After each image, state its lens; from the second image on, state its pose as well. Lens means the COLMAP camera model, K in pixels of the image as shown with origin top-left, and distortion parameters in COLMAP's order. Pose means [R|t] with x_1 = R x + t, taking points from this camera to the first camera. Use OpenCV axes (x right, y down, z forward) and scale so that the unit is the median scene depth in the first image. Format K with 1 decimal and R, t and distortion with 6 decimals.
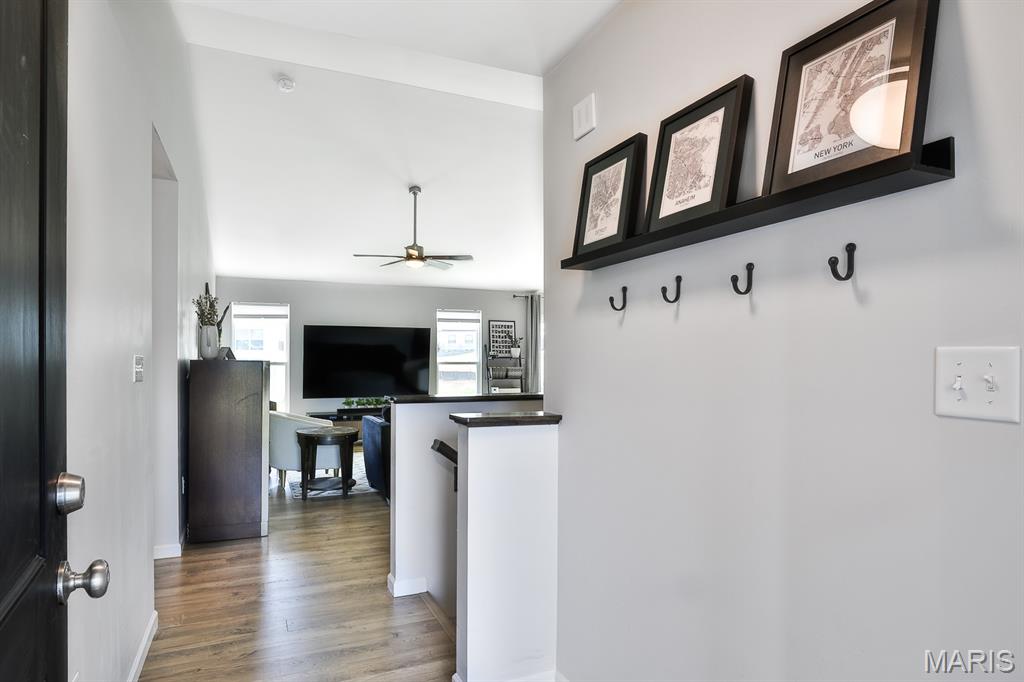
lens RADIAL K [[582.5, 0, 510.6], [0, 582.5, 358.4], [0, 0, 1]] dist [-0.000283, -0.000023]
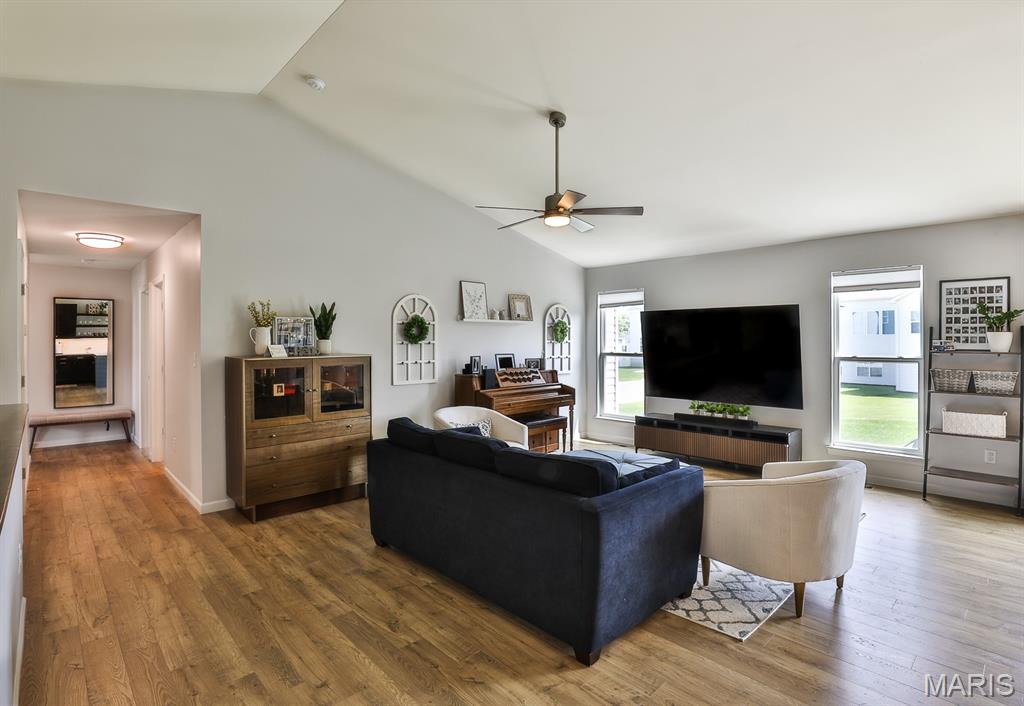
lens RADIAL K [[522.1, 0, 538.5], [0, 522.1, 343.4], [0, 0, 1]] dist [-0.031126, -0.000188]
pose [[0.353534, 0.000603, -0.935421, 0.274365], [0.002053, 0.999997, 0.001421, -0.009776], [0.935419, -0.002423, 0.353532, 0.495220]]
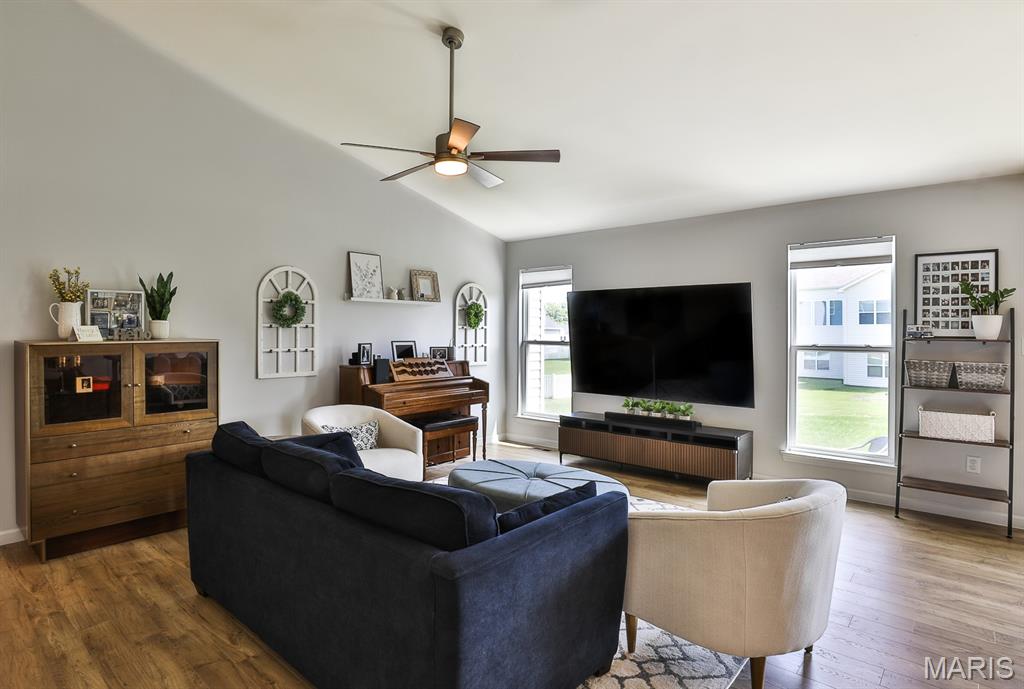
lens RADIAL K [[558.5, 0, 511.7], [0, 558.5, 332.8], [0, 0, 1]] dist [-0.033991, 0.001667]
pose [[0.417606, 0.001444, -0.908627, 0.217911], [-0.003905, 0.999992, -0.000205, -0.004357], [0.908620, 0.003634, 0.417608, 0.548950]]
